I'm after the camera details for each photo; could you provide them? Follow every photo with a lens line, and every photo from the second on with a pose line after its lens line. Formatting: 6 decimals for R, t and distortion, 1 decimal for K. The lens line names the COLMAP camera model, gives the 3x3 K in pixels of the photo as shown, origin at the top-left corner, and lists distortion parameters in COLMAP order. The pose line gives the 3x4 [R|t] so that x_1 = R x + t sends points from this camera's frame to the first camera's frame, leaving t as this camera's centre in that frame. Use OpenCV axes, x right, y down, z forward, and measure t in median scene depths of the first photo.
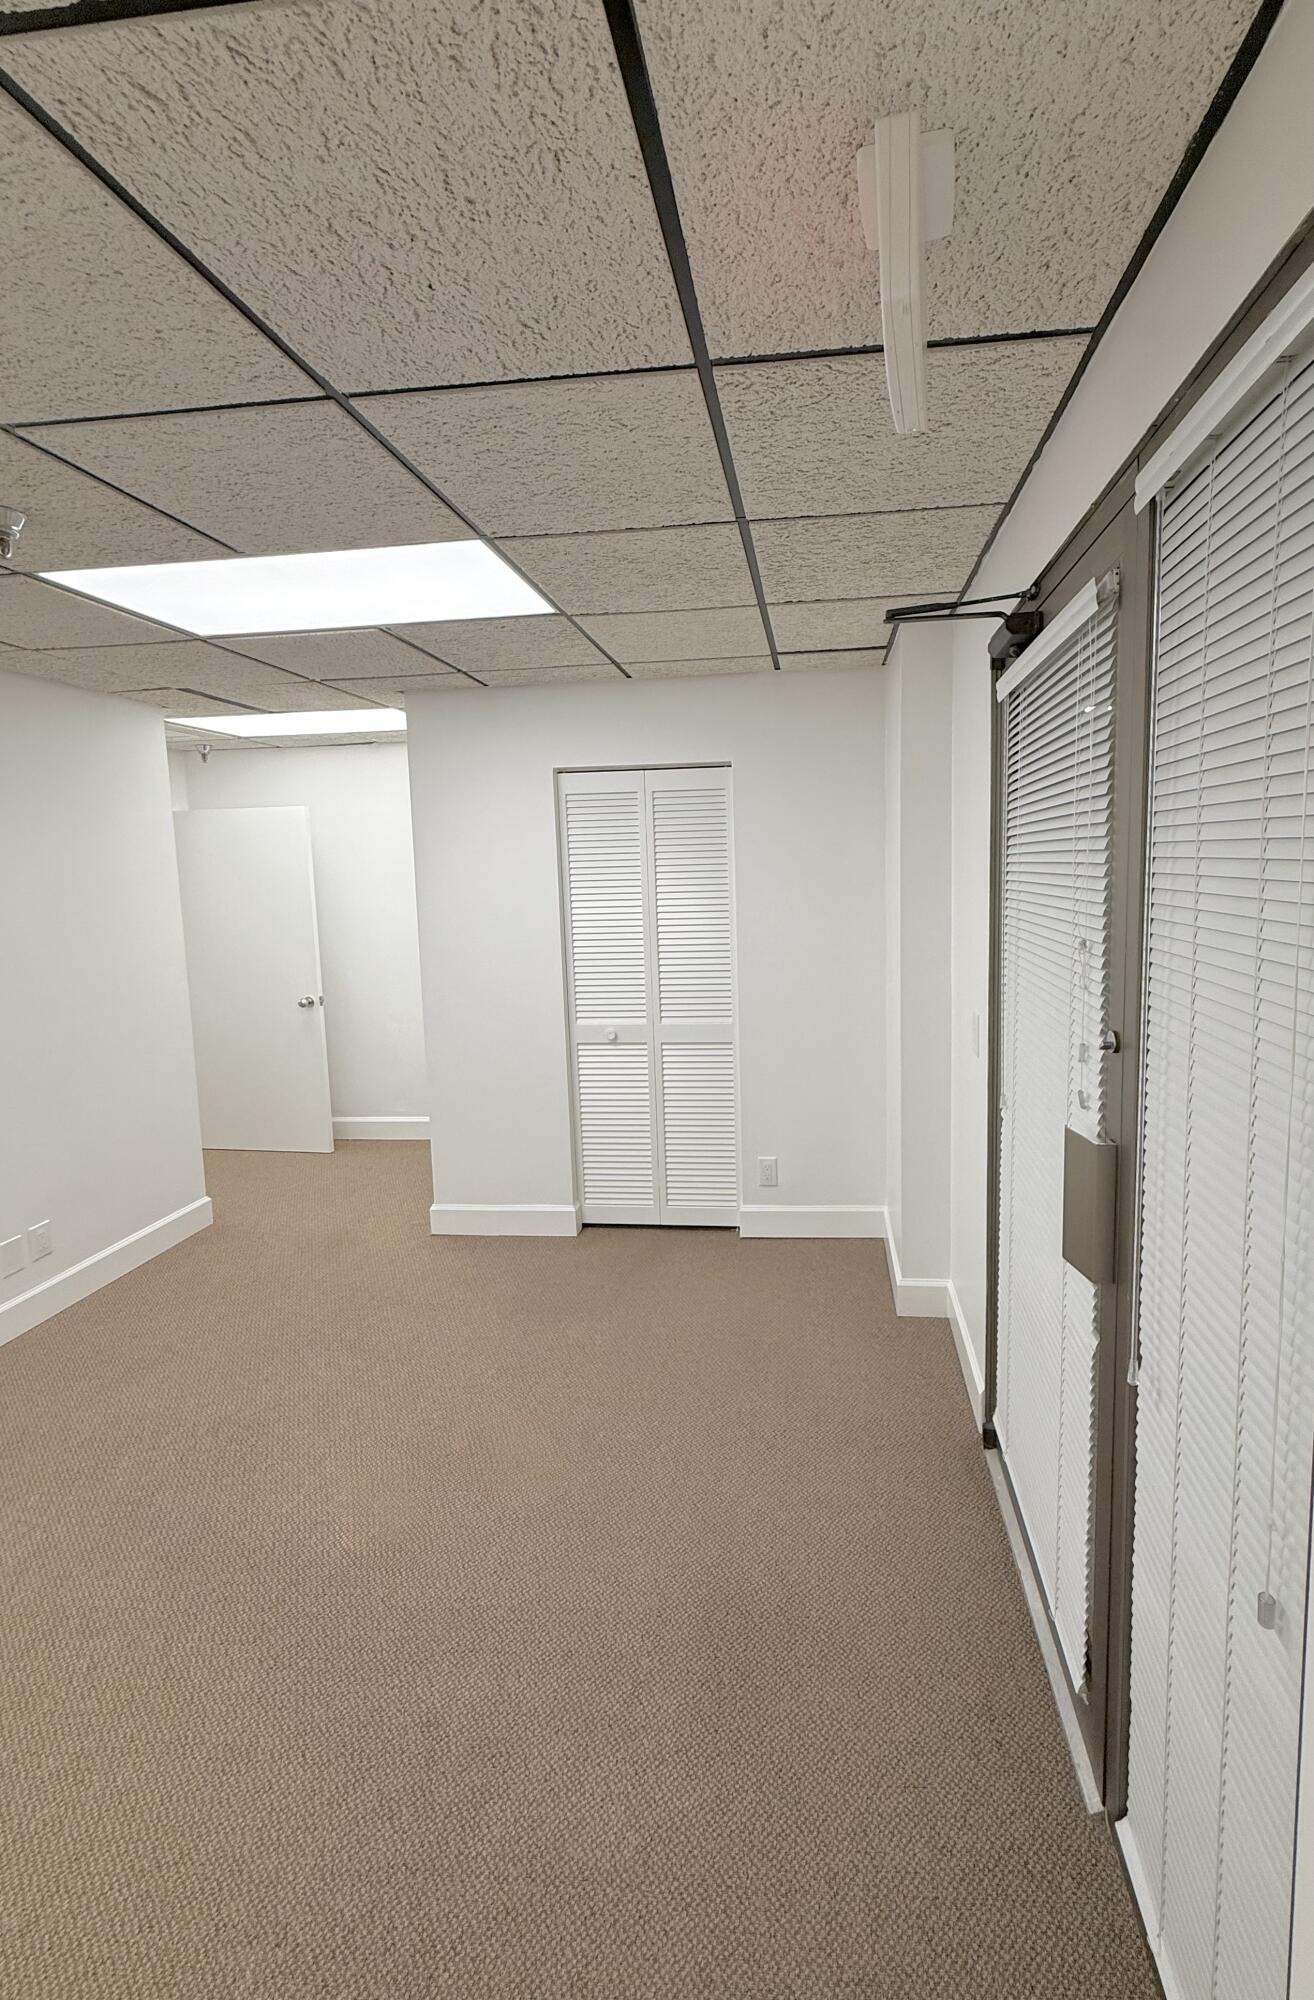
lens RADIAL K [[832.1, 0, 749.6], [0, 832.1, 942.0], [0, 0, 1]] dist [0.000373, 0.000069]
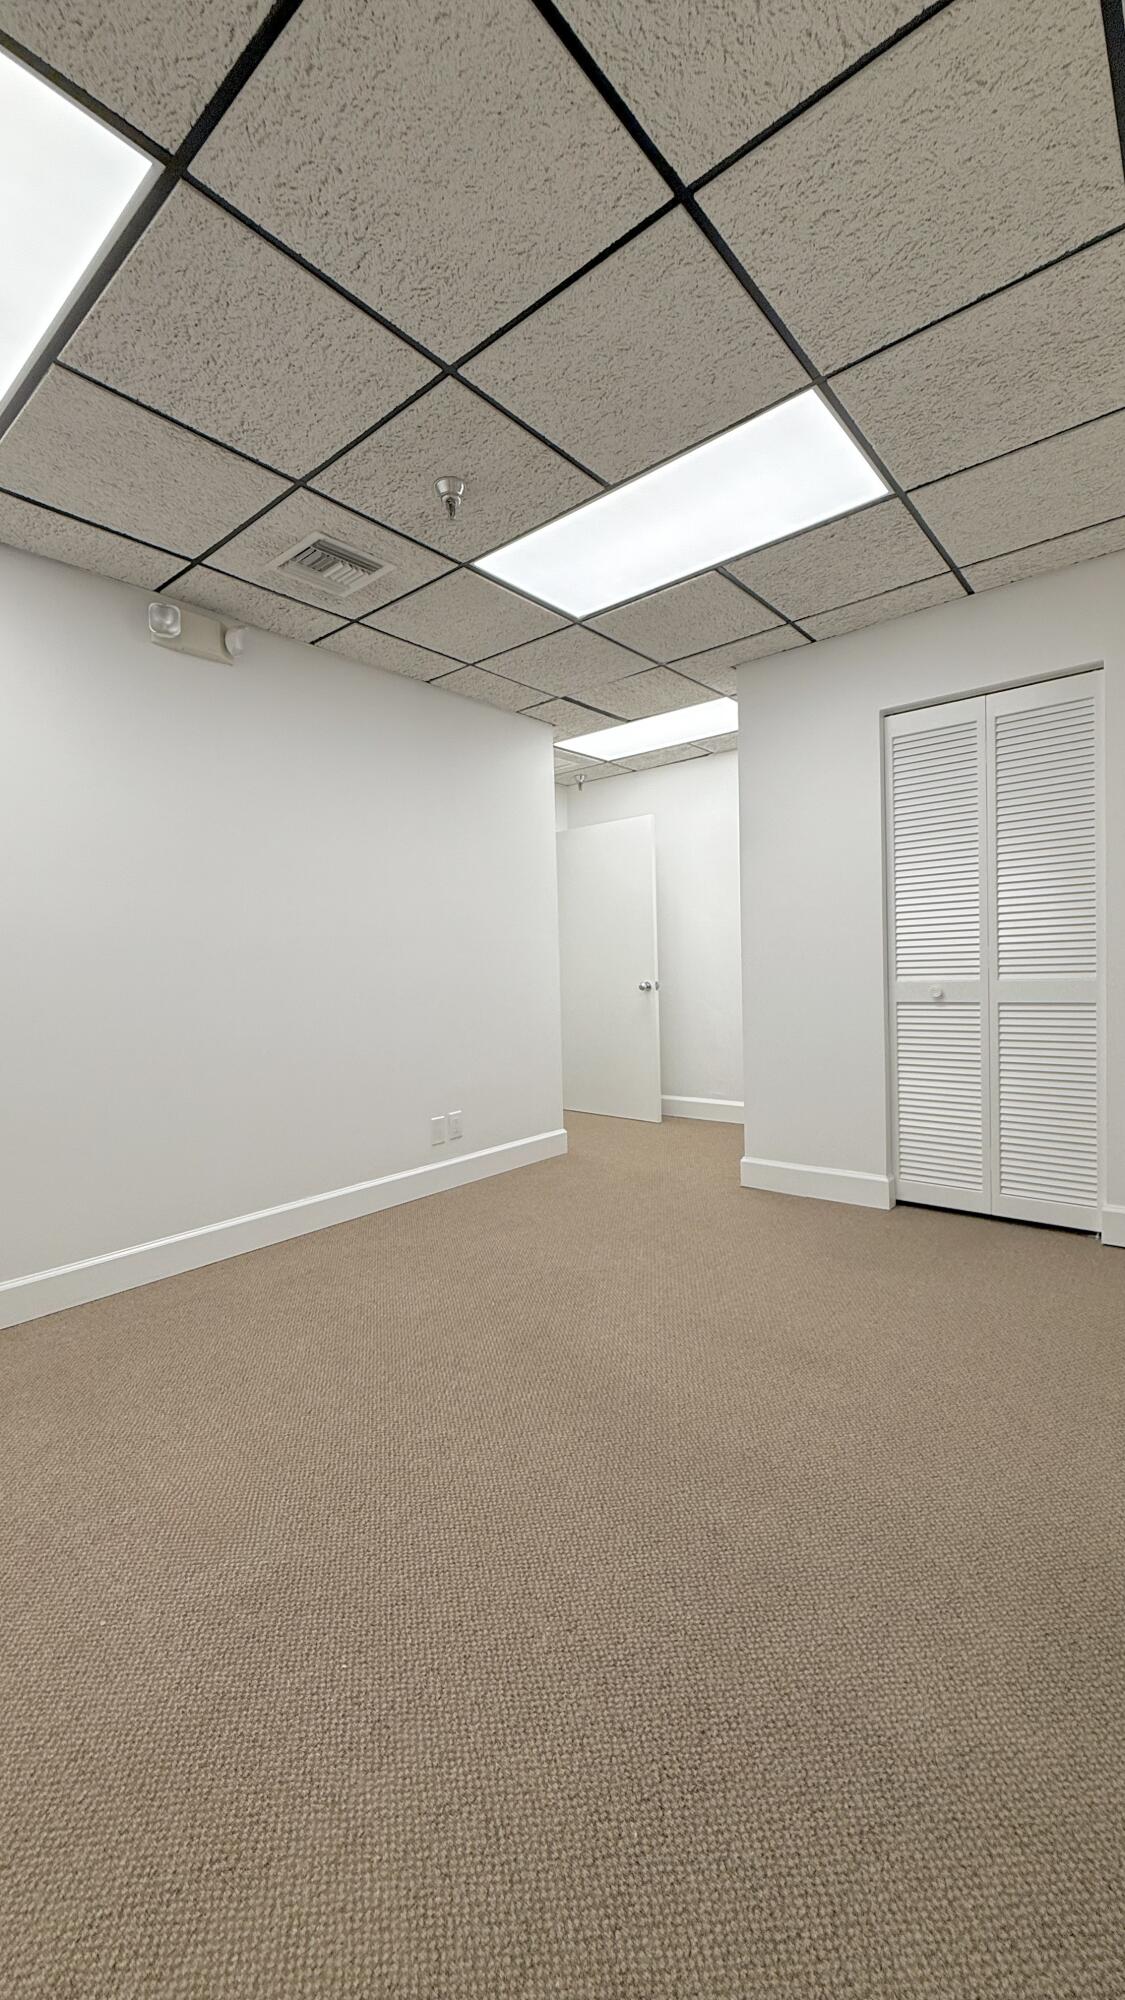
lens RADIAL K [[797.9, 0, 563.4], [0, 797.9, 992.7], [0, 0, 1]] dist [0.000510, 0.000045]
pose [[0.824570, 0.019541, -0.565423, -0.008730], [-0.046276, 0.998384, -0.032981, 0.155192], [0.563865, 0.053361, 0.824142, 0.046581]]
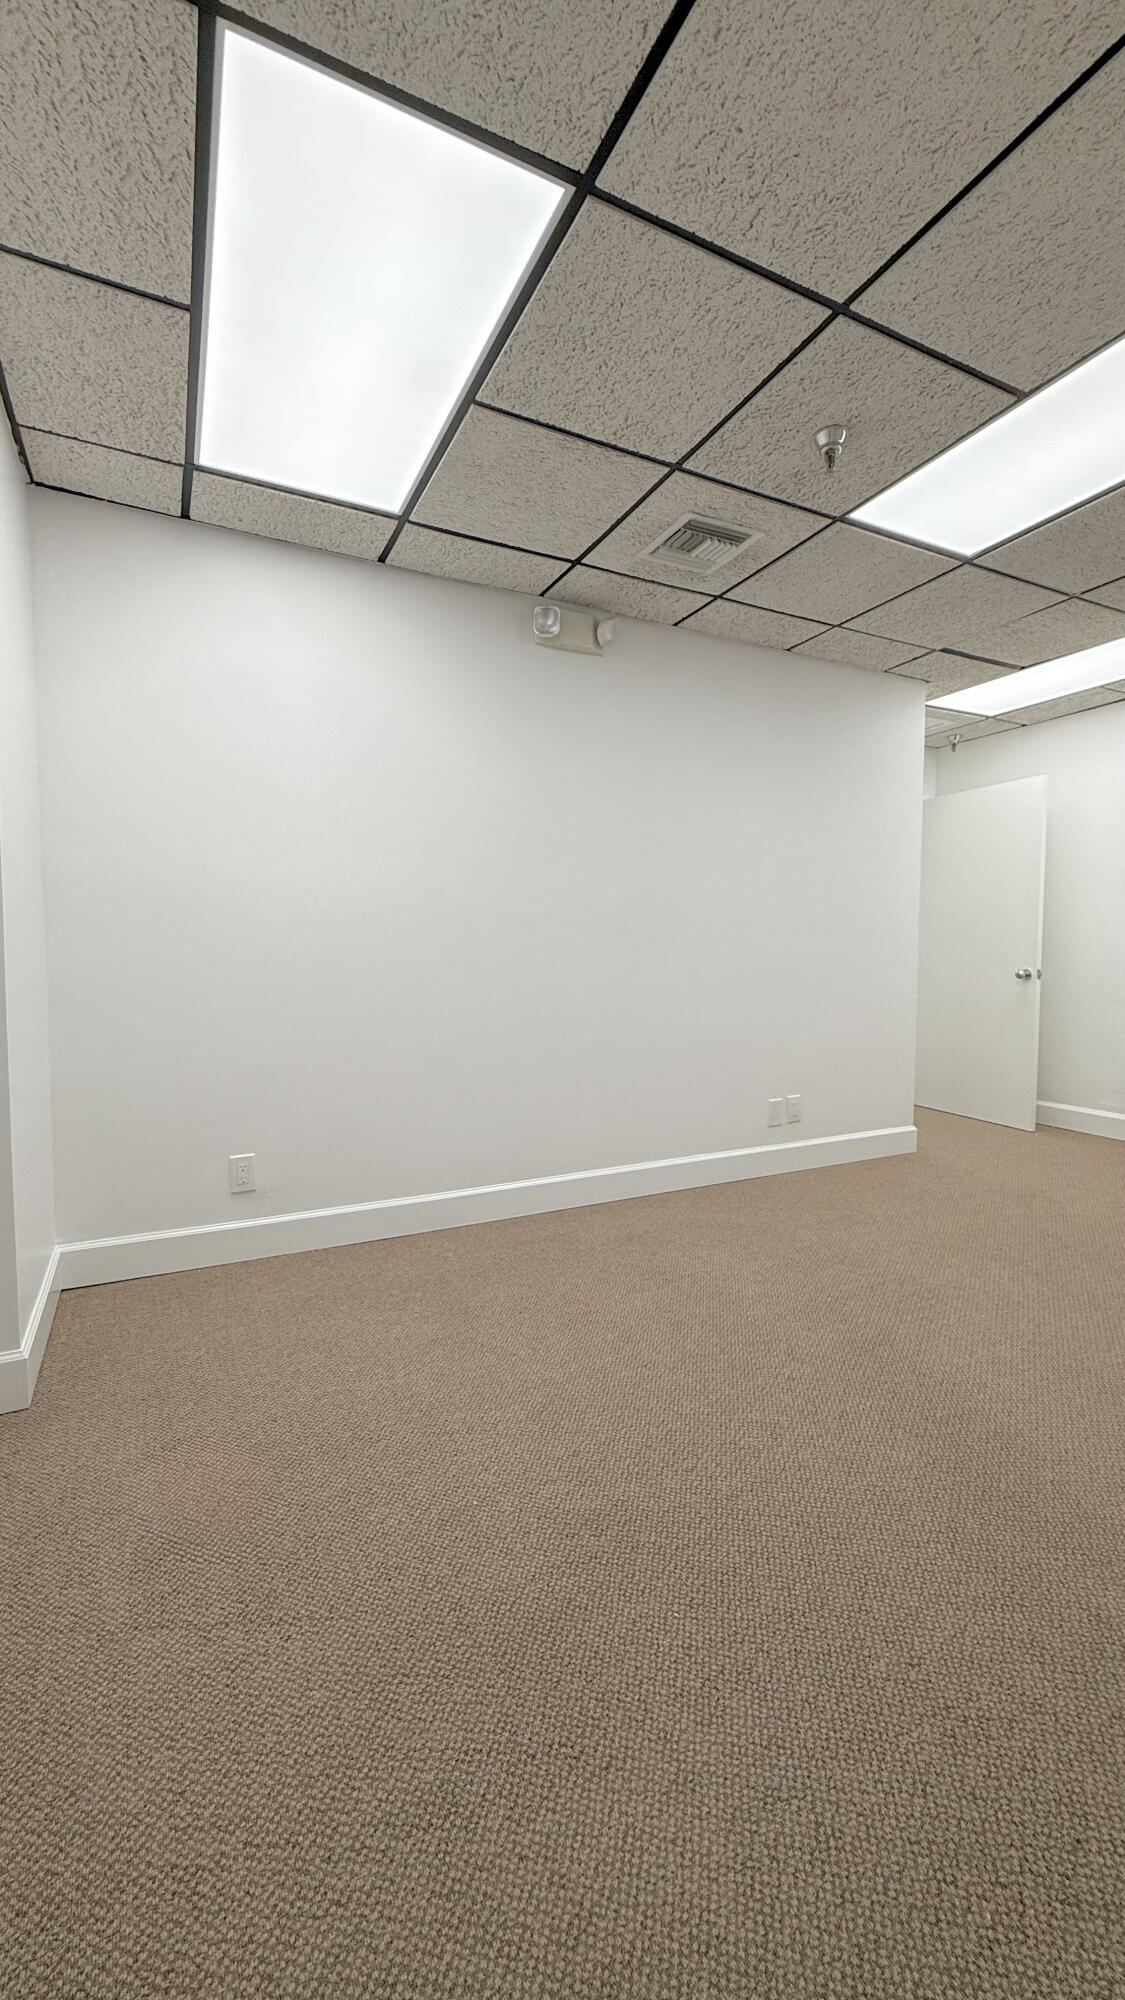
lens RADIAL K [[797.9, 0, 563.4], [0, 797.9, 992.7], [0, 0, 1]] dist [0.000510, 0.000045]
pose [[0.527487, 0.074170, -0.846319, -0.018188], [-0.096484, 0.994967, 0.027062, 0.153962], [0.844066, 0.067382, 0.531988, 0.039130]]
